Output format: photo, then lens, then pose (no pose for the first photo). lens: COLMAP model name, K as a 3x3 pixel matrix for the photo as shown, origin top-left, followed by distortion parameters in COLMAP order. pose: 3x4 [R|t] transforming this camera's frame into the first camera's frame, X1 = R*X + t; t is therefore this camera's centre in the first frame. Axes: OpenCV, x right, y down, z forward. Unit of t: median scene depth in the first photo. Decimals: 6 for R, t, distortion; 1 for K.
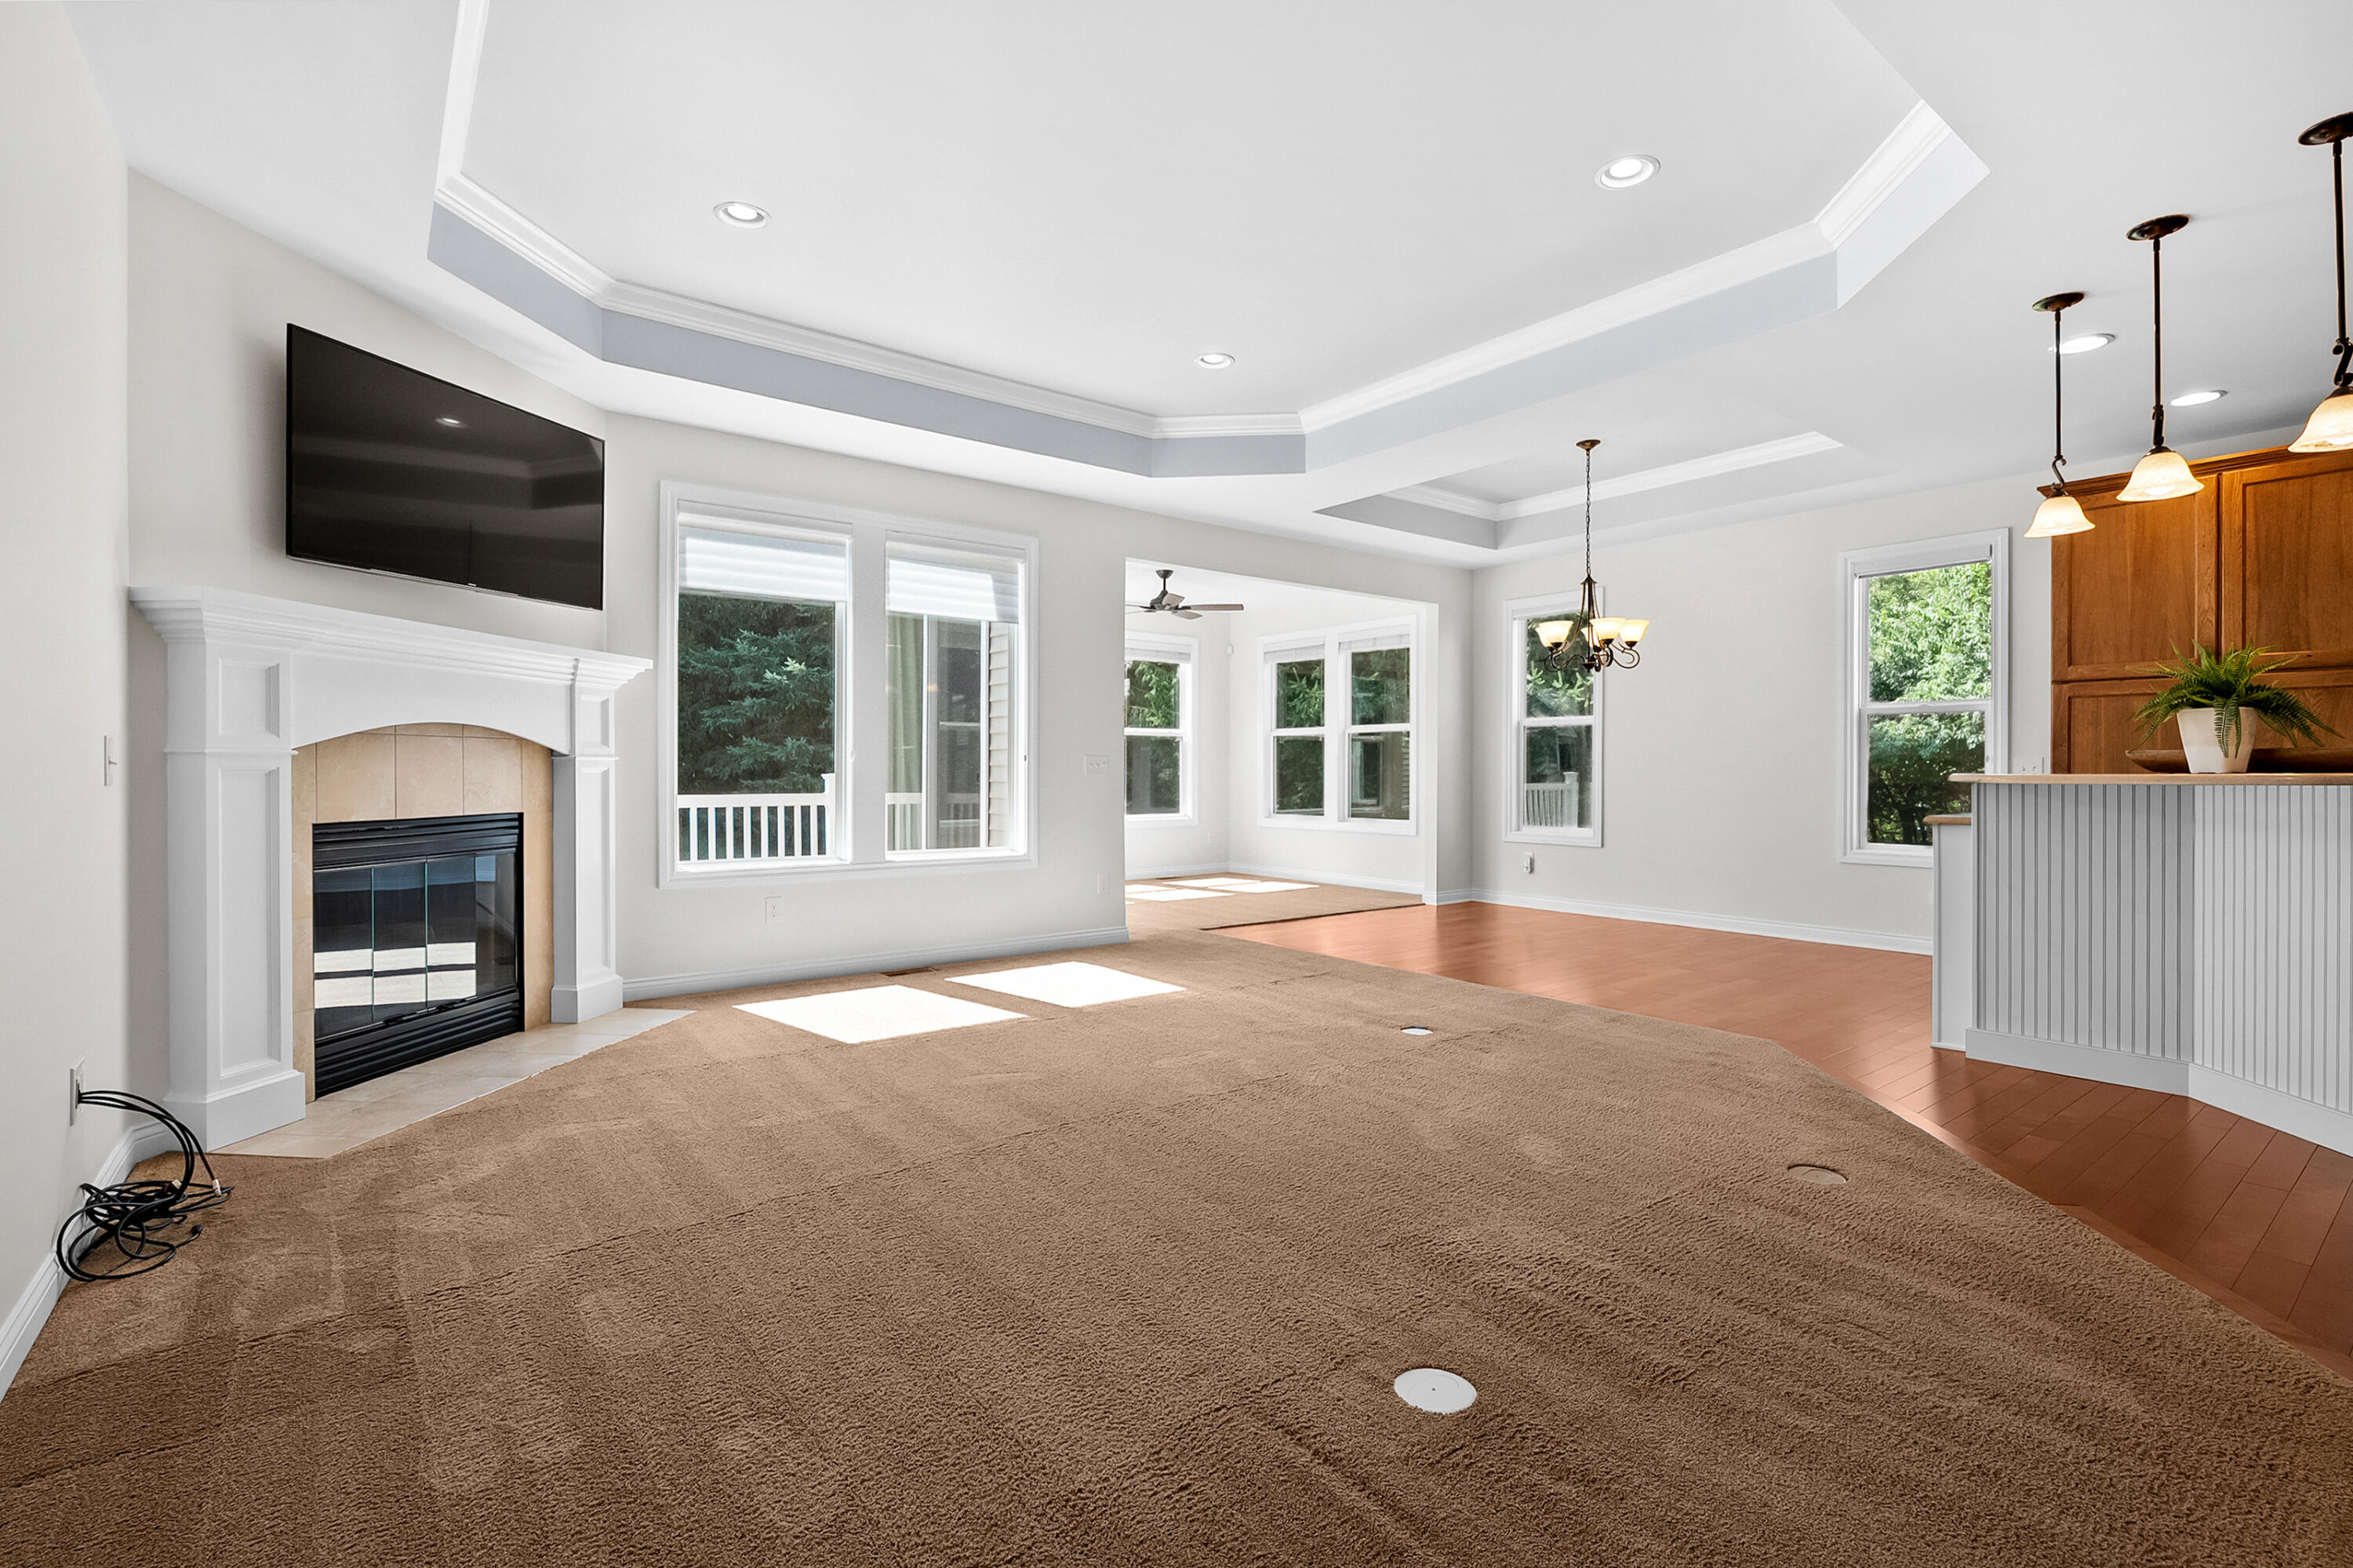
lens RADIAL K [[1070.3, 0, 1165.2], [0, 1070.3, 771.2], [0, 0, 1]] dist [-0.005892, 0.001922]
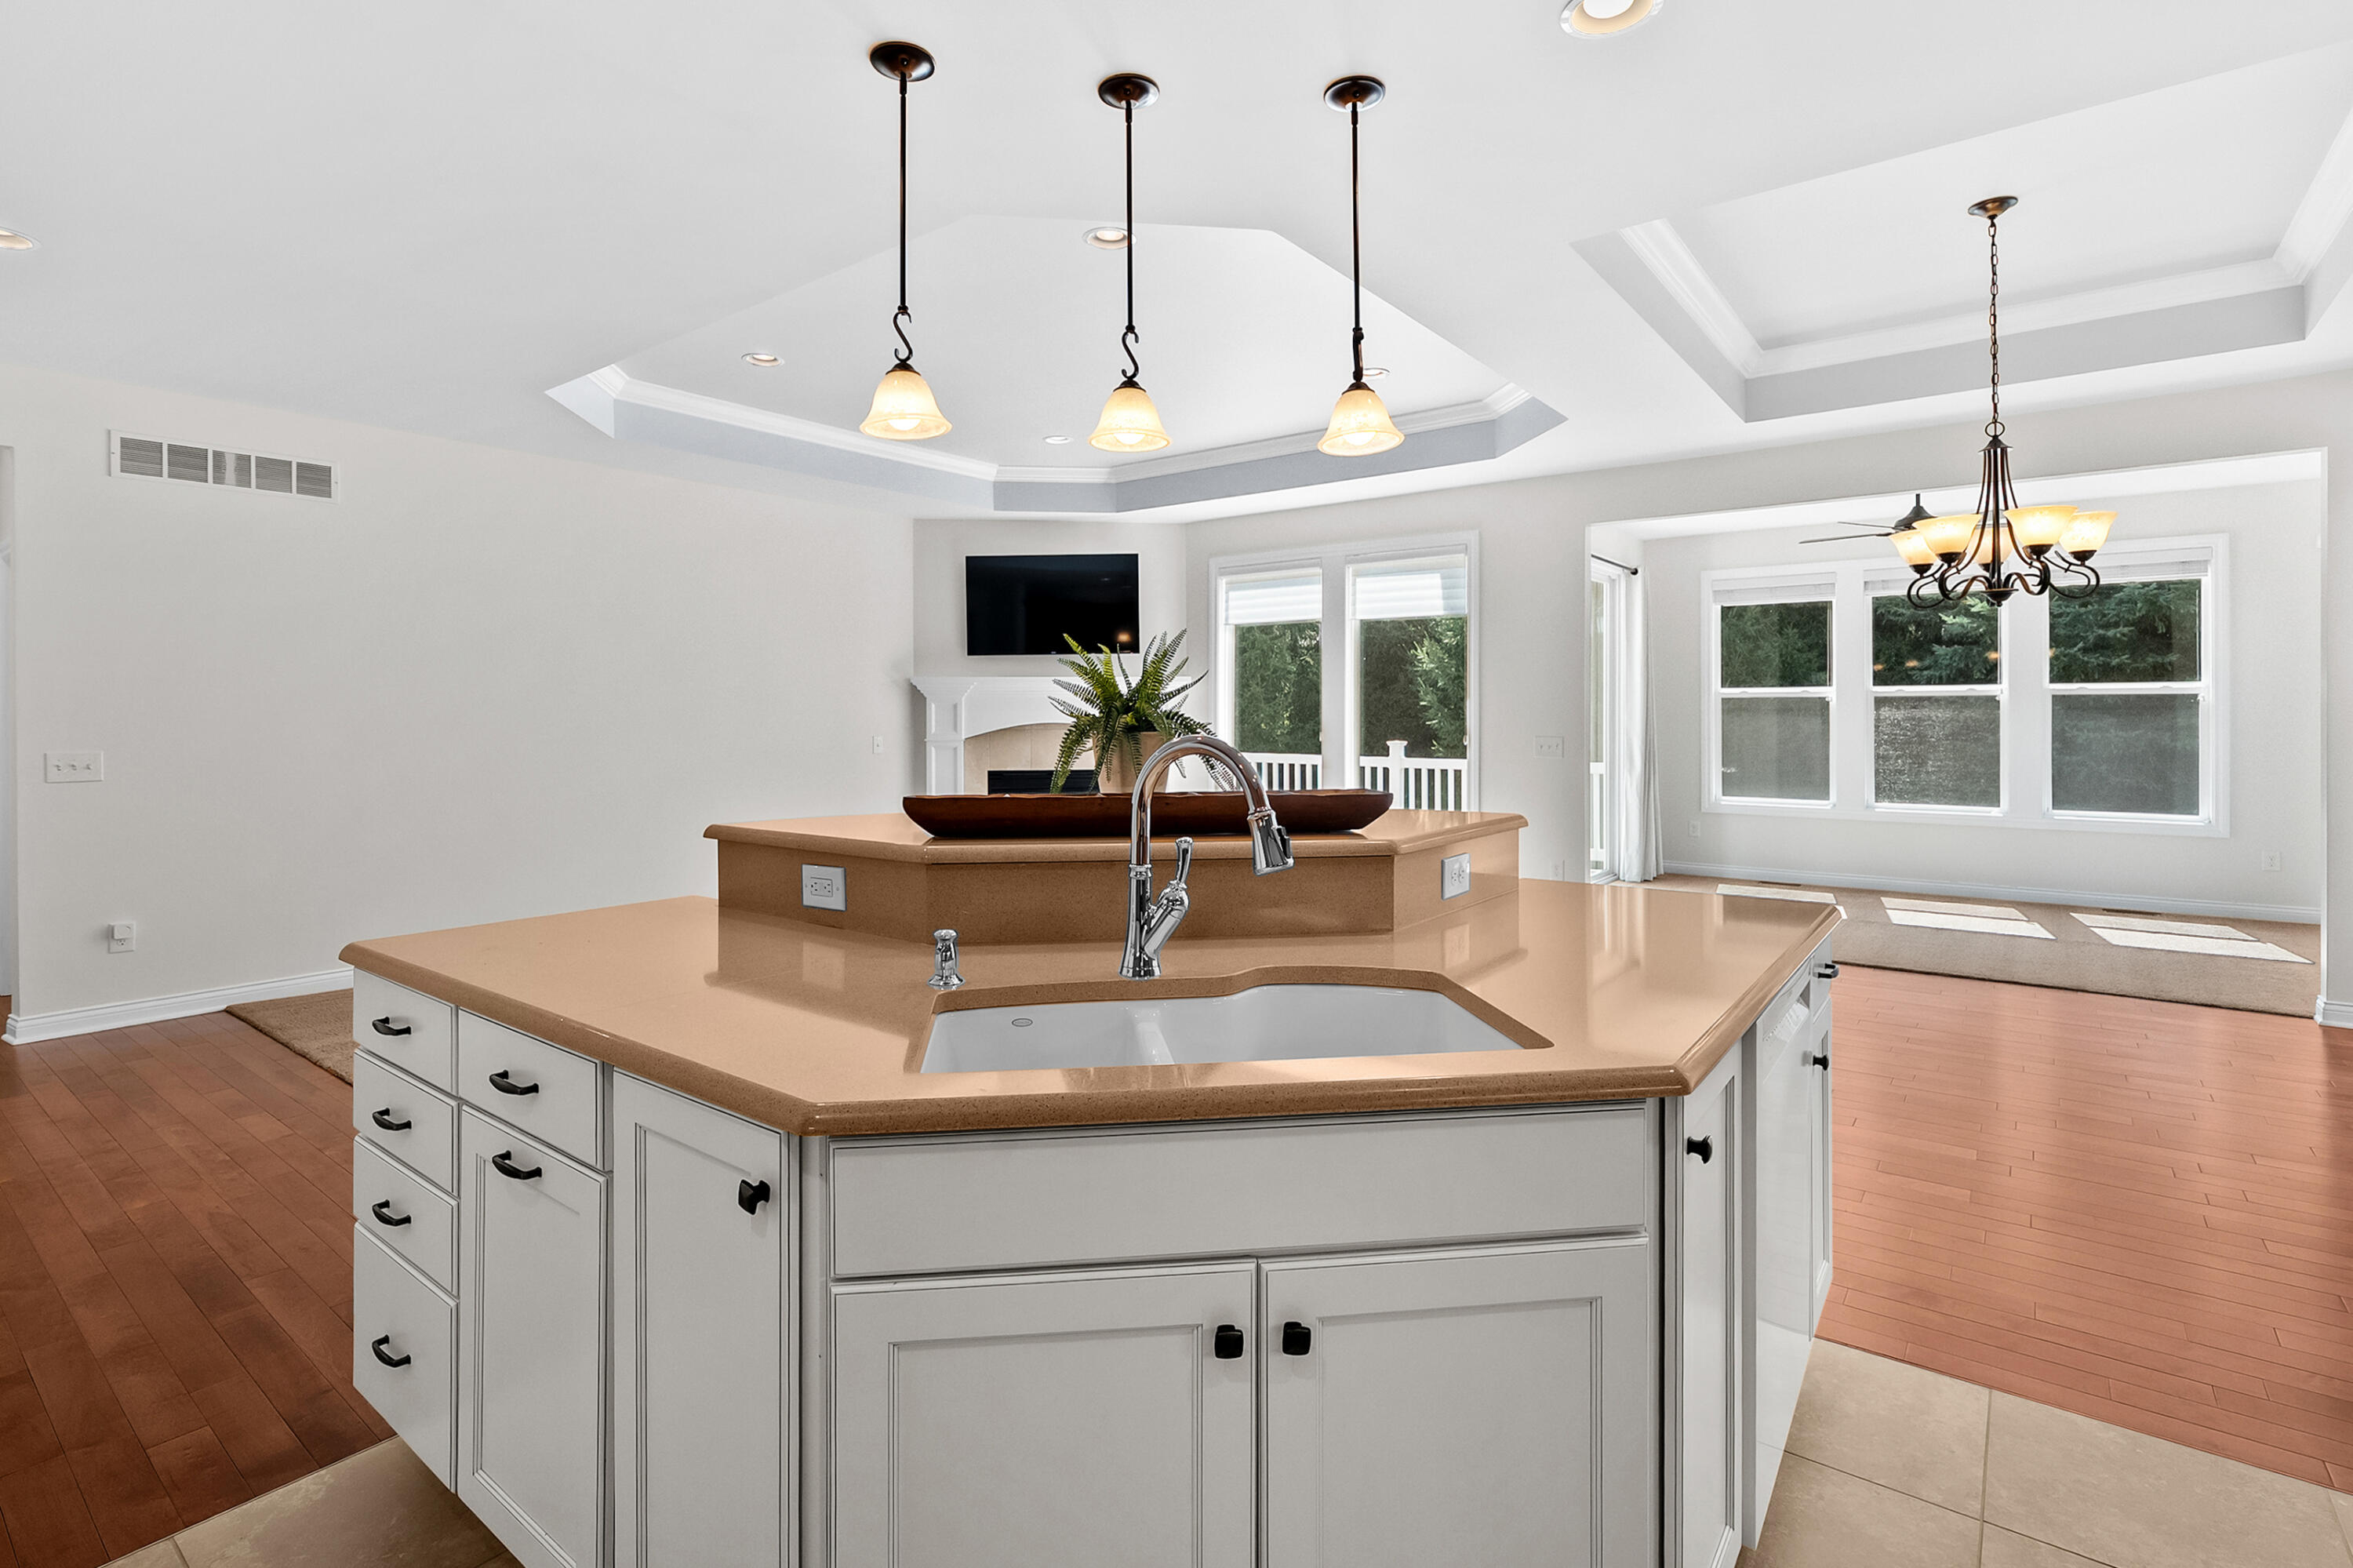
lens RADIAL K [[1070.3, 0, 1167.5], [0, 1070.3, 715.2], [0, 0, 1]] dist [-0.005892, 0.001922]
pose [[0.262387, 0.001301, -0.964962, 1.027185], [0.004644, 0.999986, 0.002611, -0.048406], [0.964951, -0.005167, 0.262378, 0.529579]]
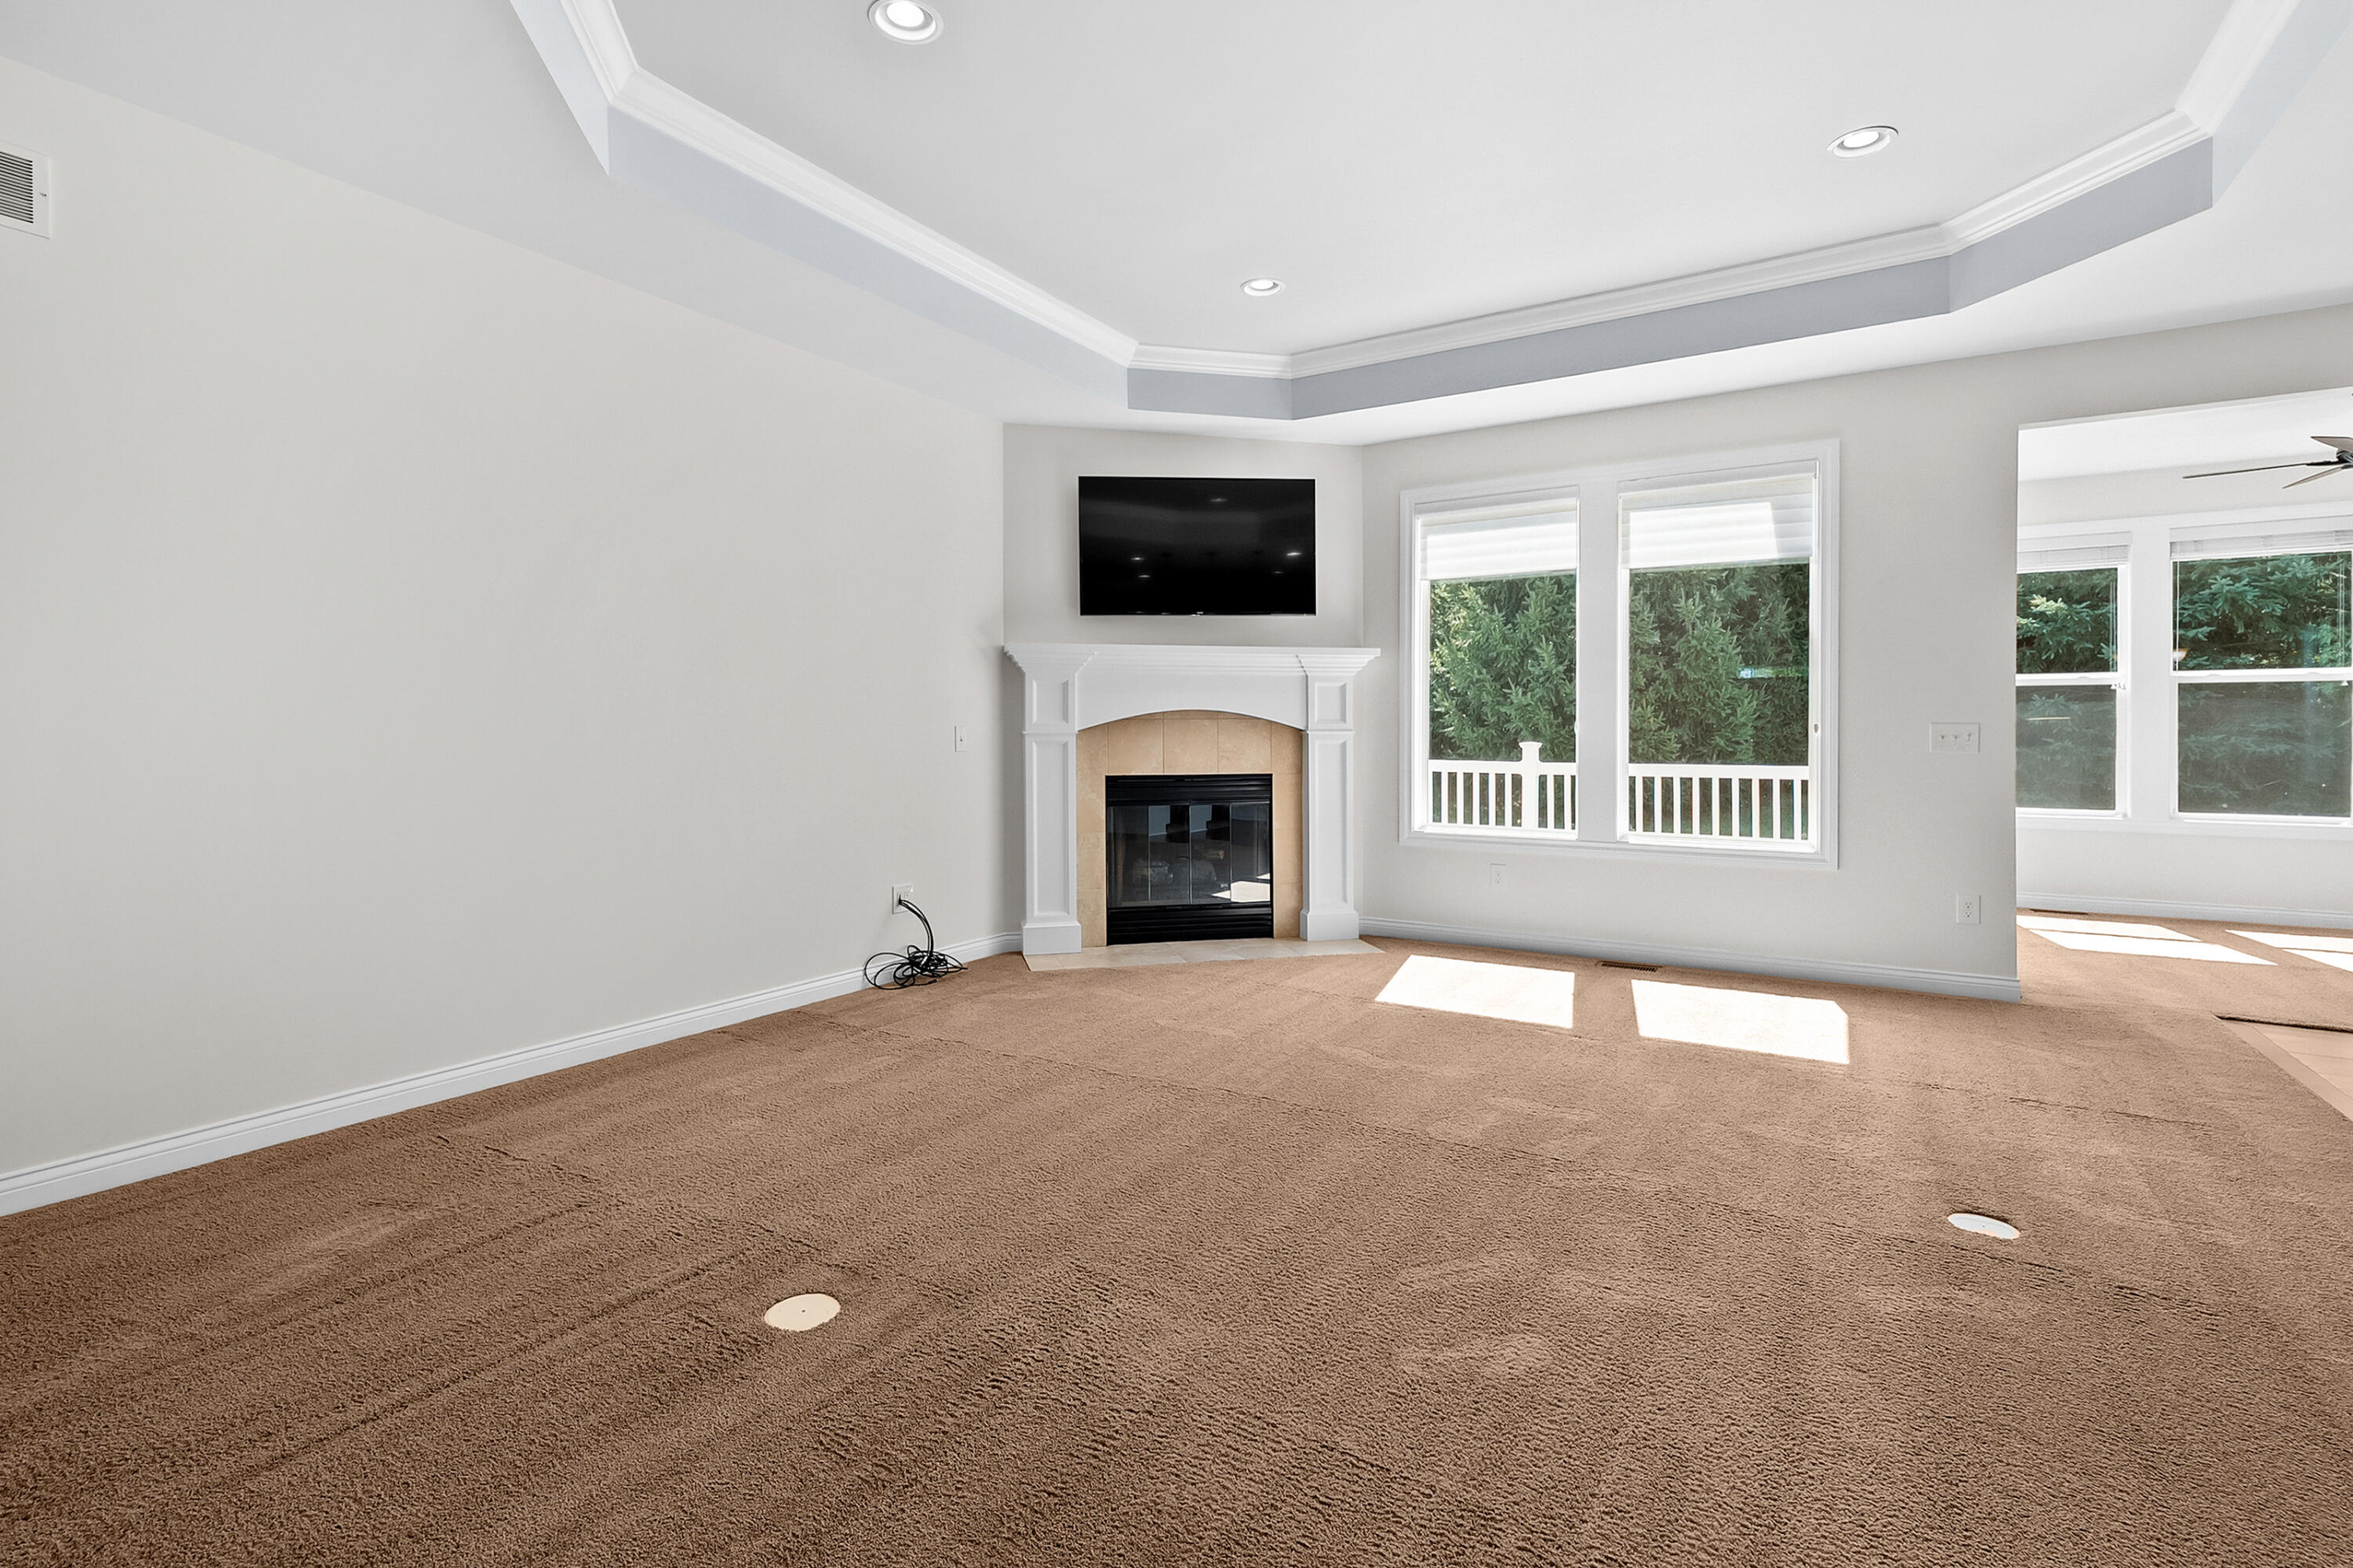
lens RADIAL K [[1070.3, 0, 1192.7], [0, 1070.3, 750.7], [0, 0, 1]] dist [-0.005892, 0.001922]
pose [[0.359366, 0.020045, -0.932981, 0.536807], [0.003563, 0.999733, 0.022852, -0.017798], [0.933190, -0.011537, 0.359198, 0.365900]]
